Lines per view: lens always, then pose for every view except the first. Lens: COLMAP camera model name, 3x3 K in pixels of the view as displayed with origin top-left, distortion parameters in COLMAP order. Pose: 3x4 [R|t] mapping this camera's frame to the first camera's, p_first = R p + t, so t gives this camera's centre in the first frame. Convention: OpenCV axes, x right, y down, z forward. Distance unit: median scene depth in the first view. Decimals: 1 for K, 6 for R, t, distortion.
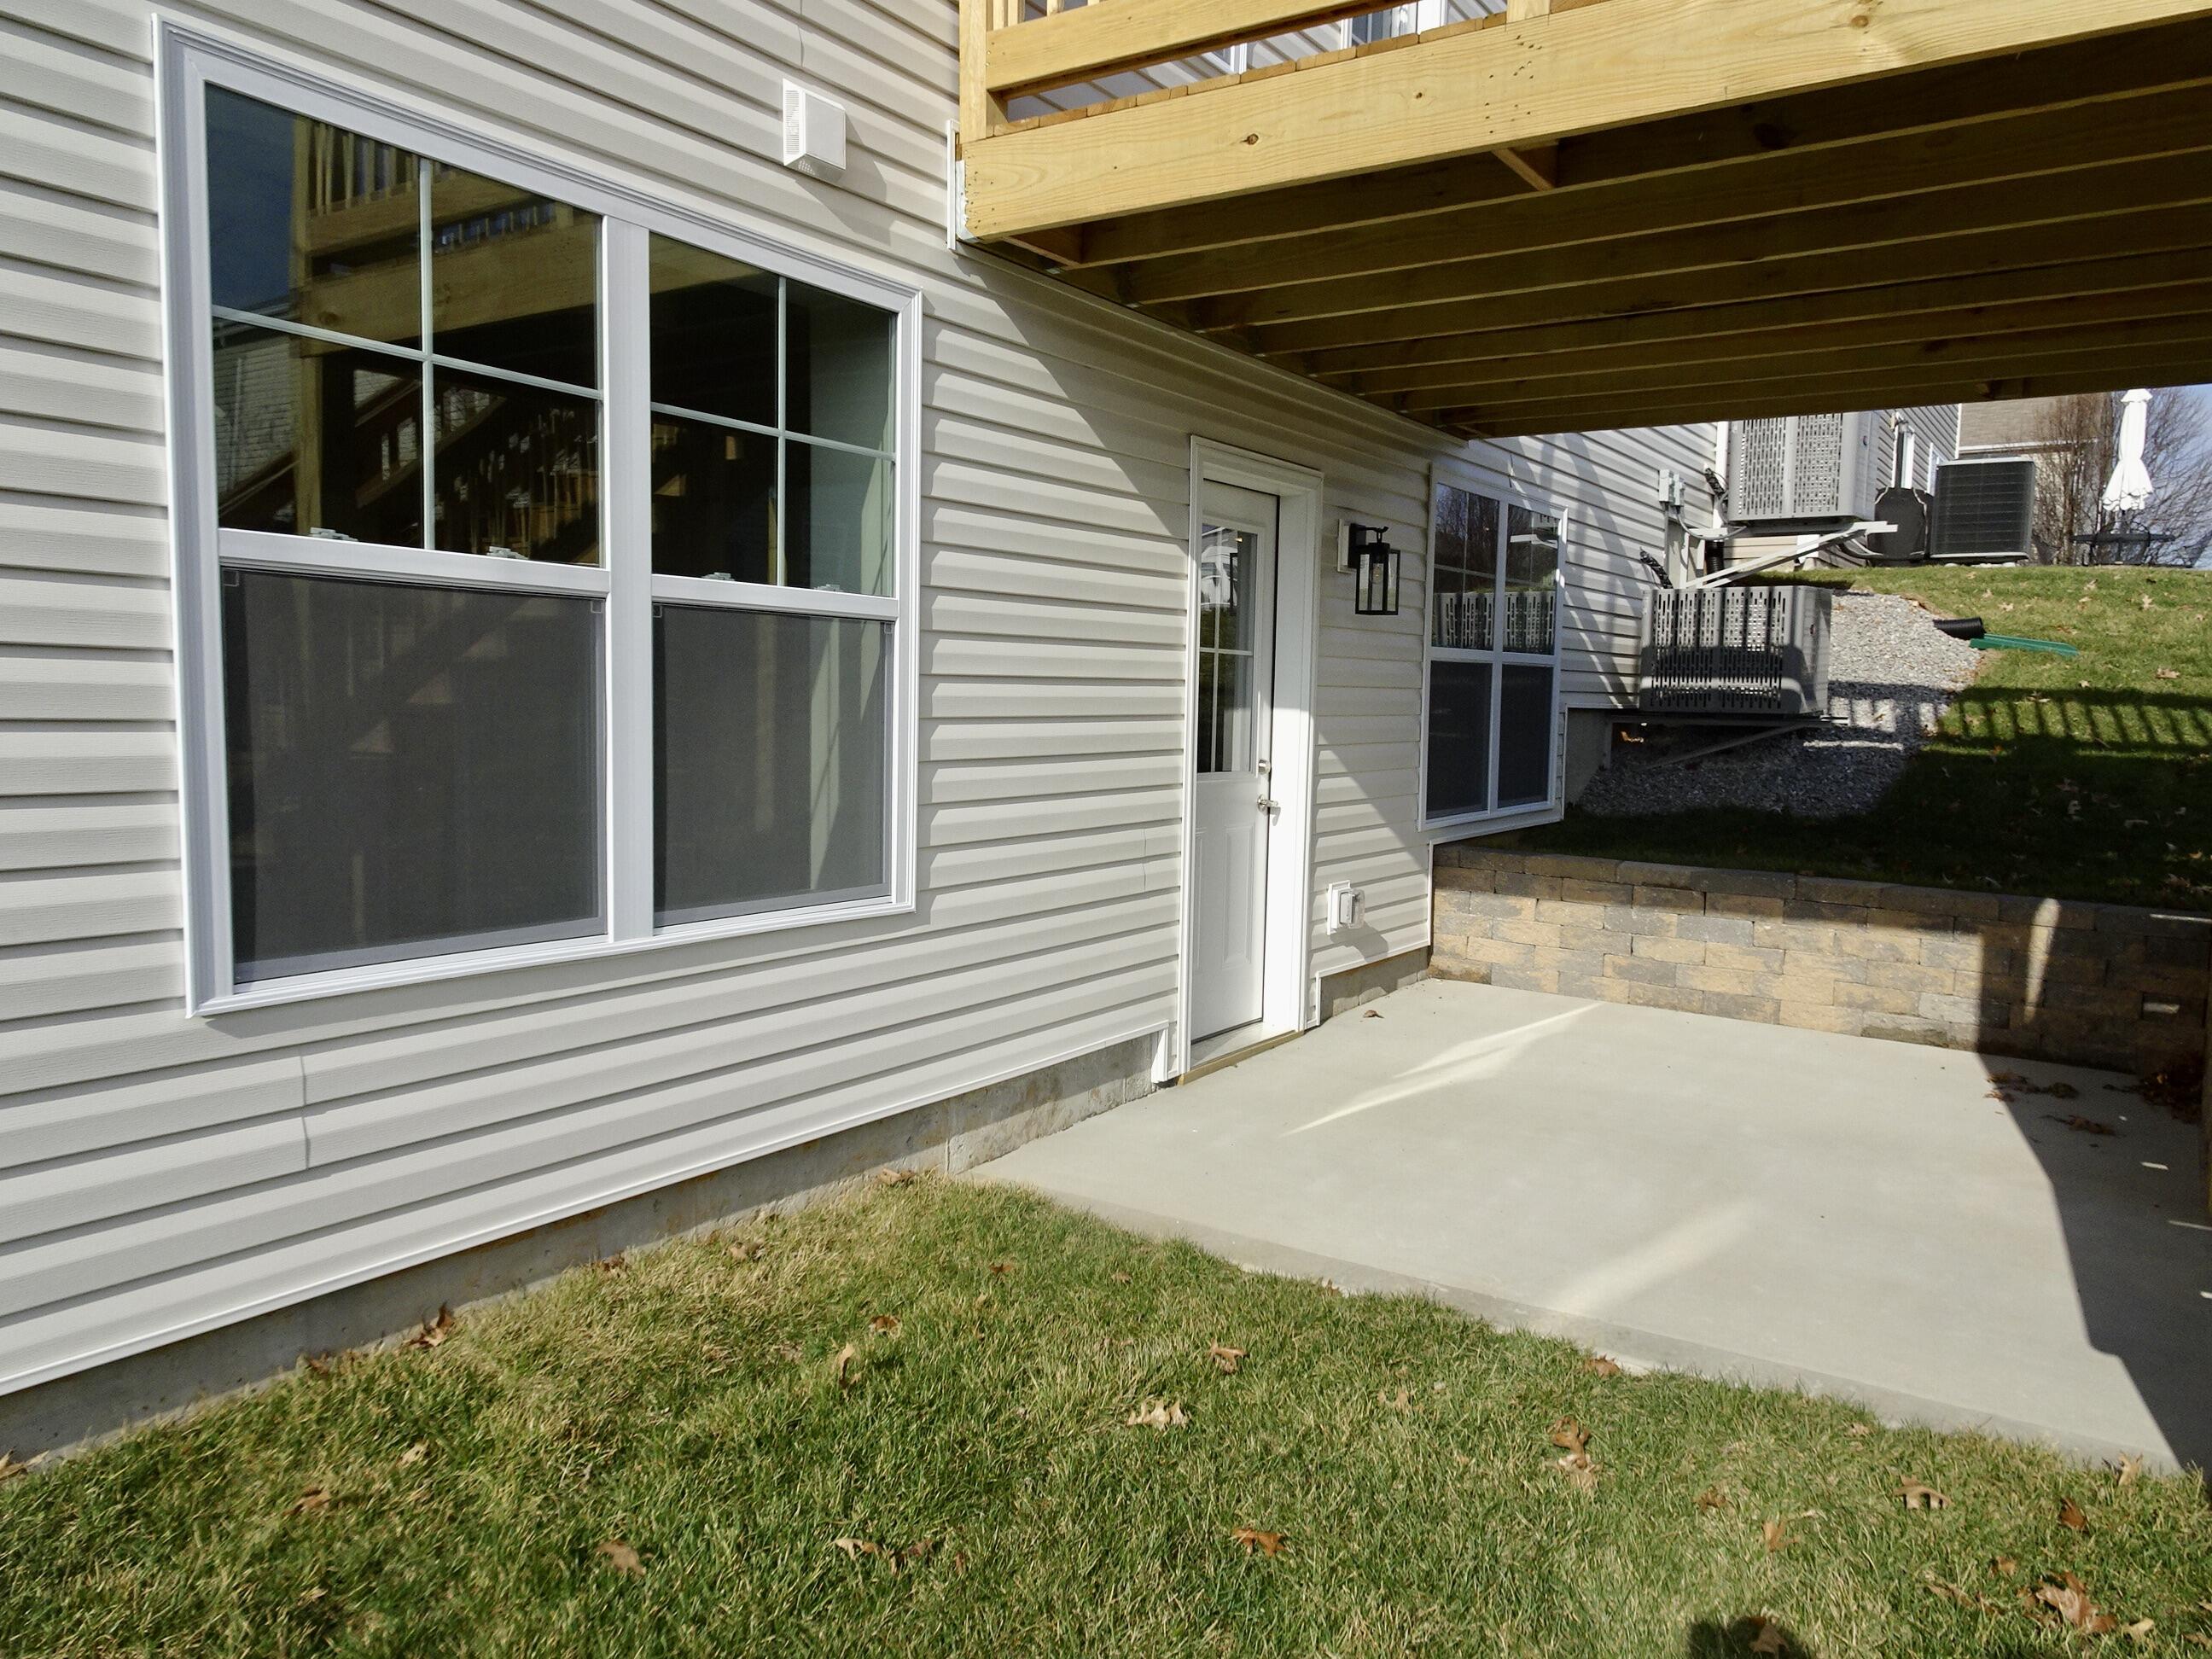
lens RADIAL K [[1584.3, 0, 1102.3], [0, 1584.3, 827.9], [0, 0, 1]] dist [0.002539, -0.000296]
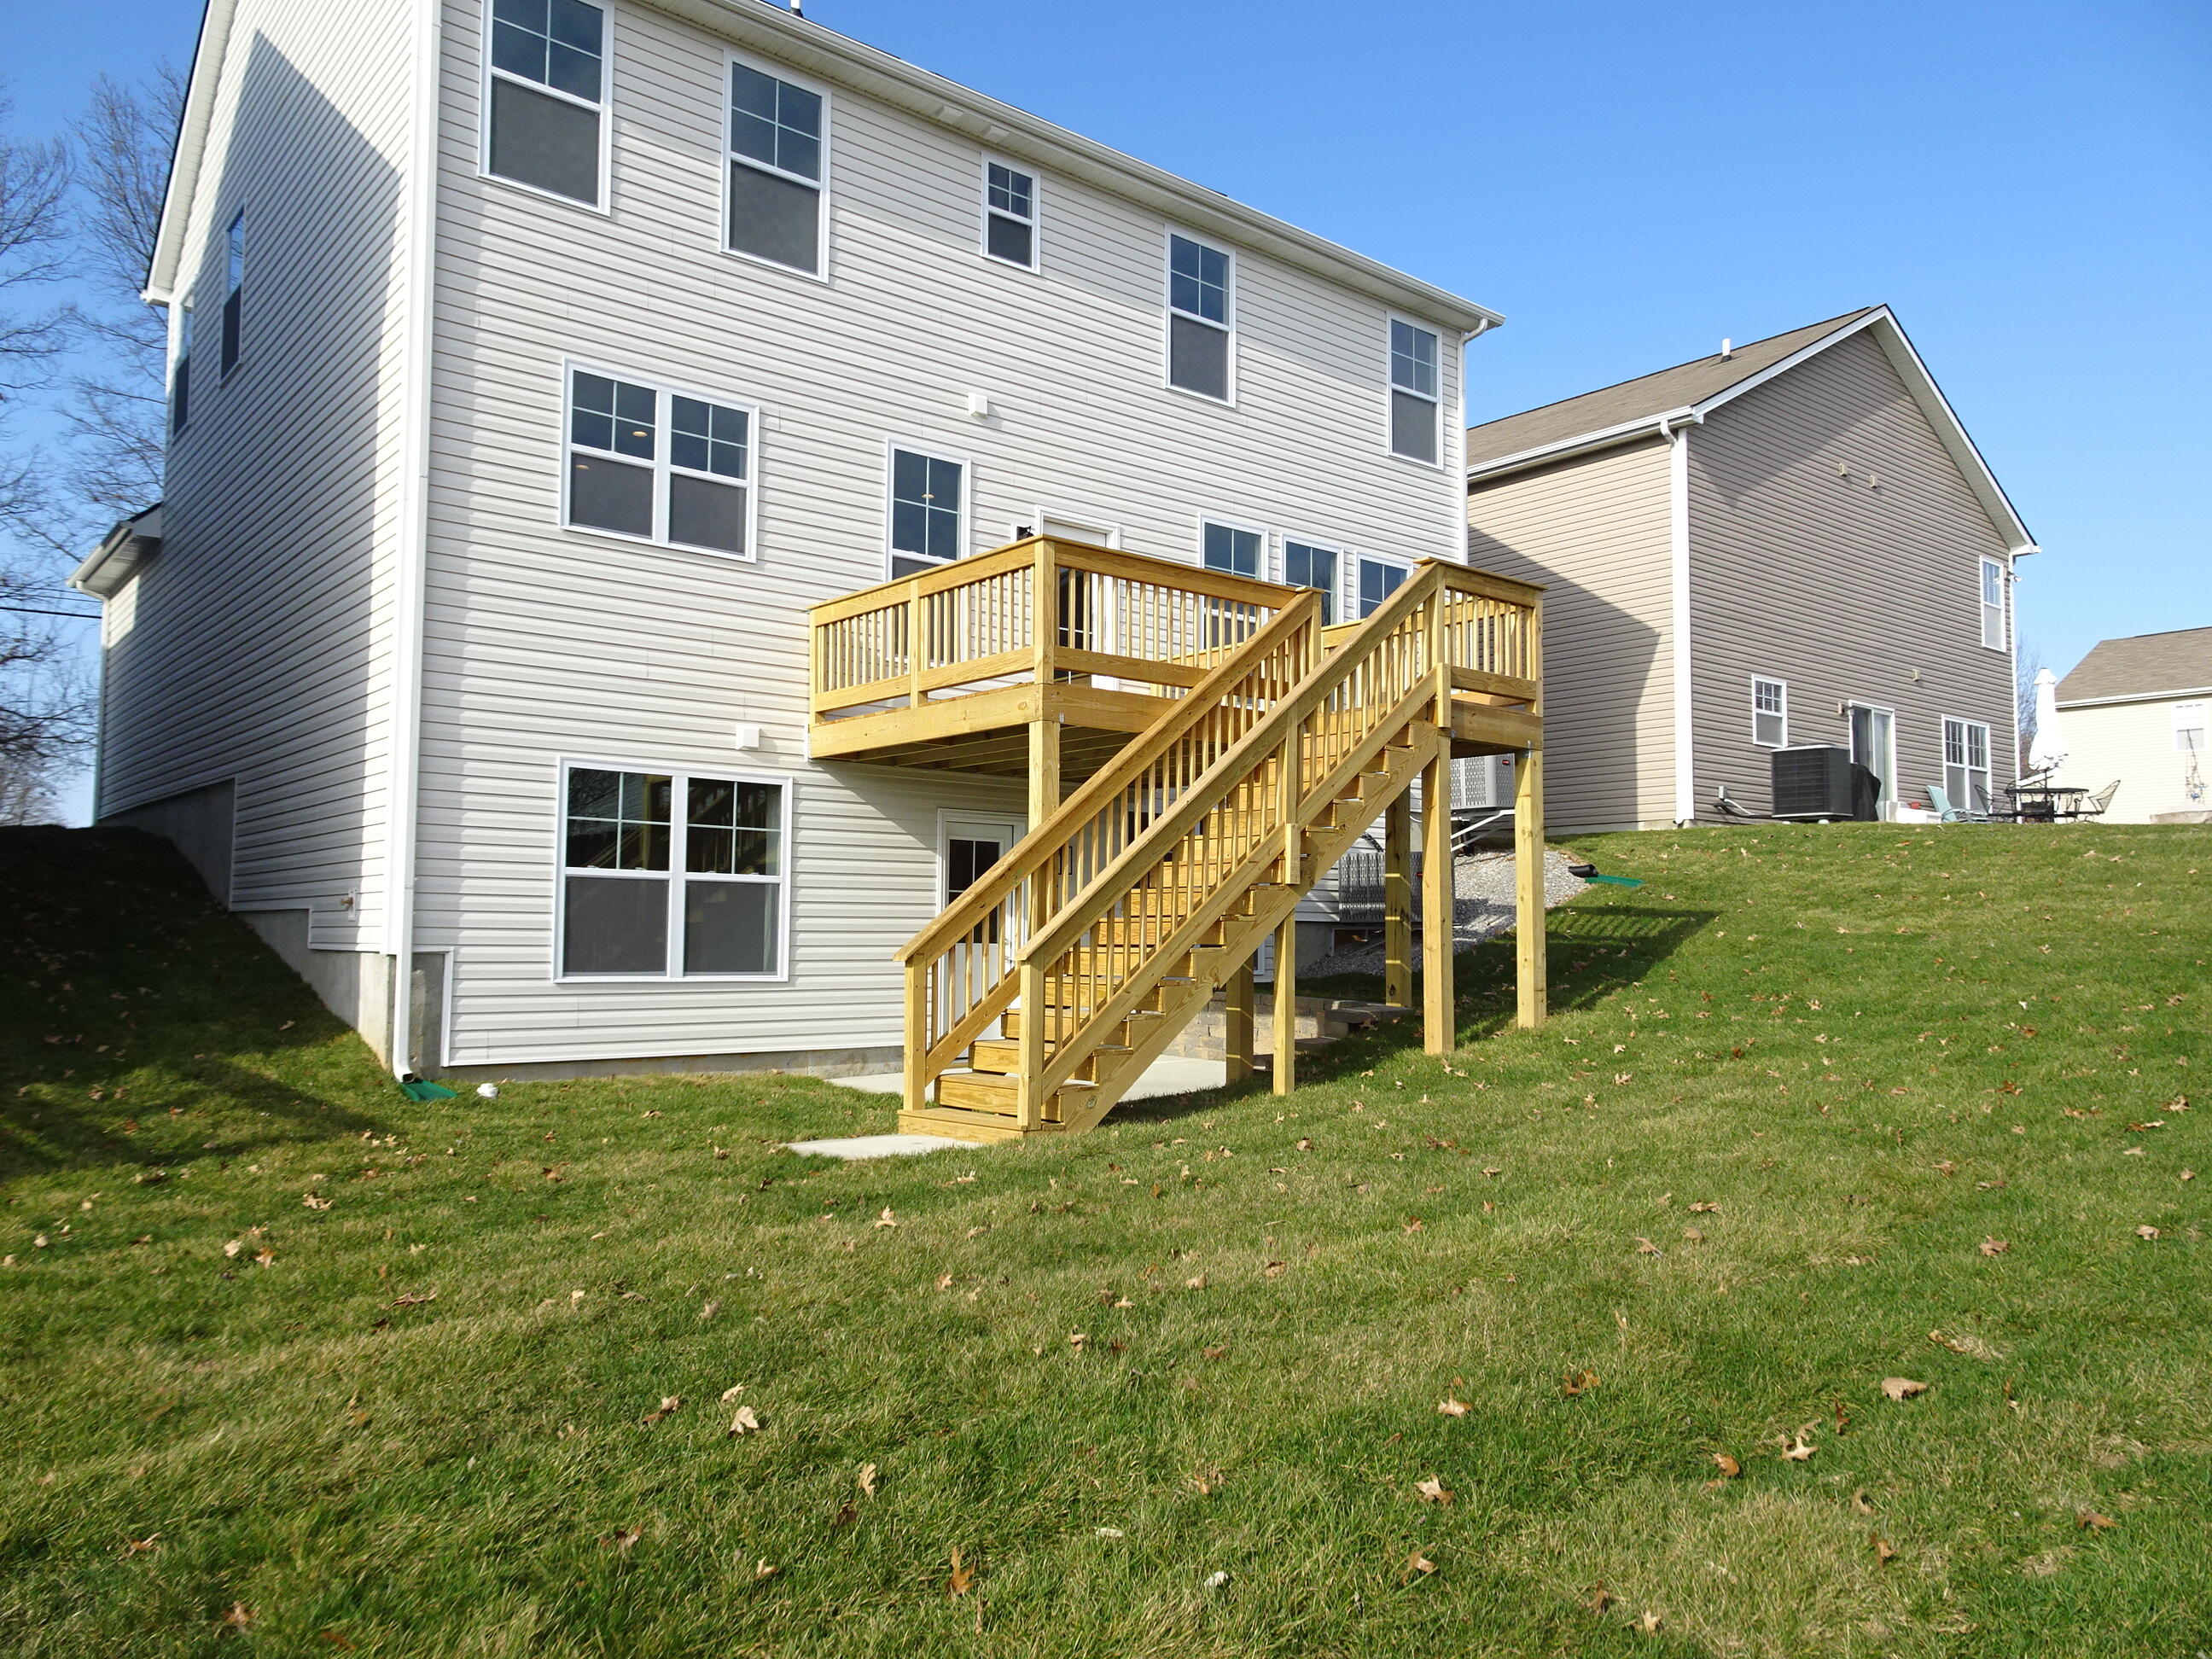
lens RADIAL K [[1584.3, 0, 1107.4], [0, 1584.3, 830.2], [0, 0, 1]] dist [0.002539, -0.000296]
pose [[0.961114, -0.028048, -0.274723, 1.335592], [-0.014851, 0.988139, -0.152840, 0.227416], [0.275752, 0.150977, 0.949298, -1.760500]]
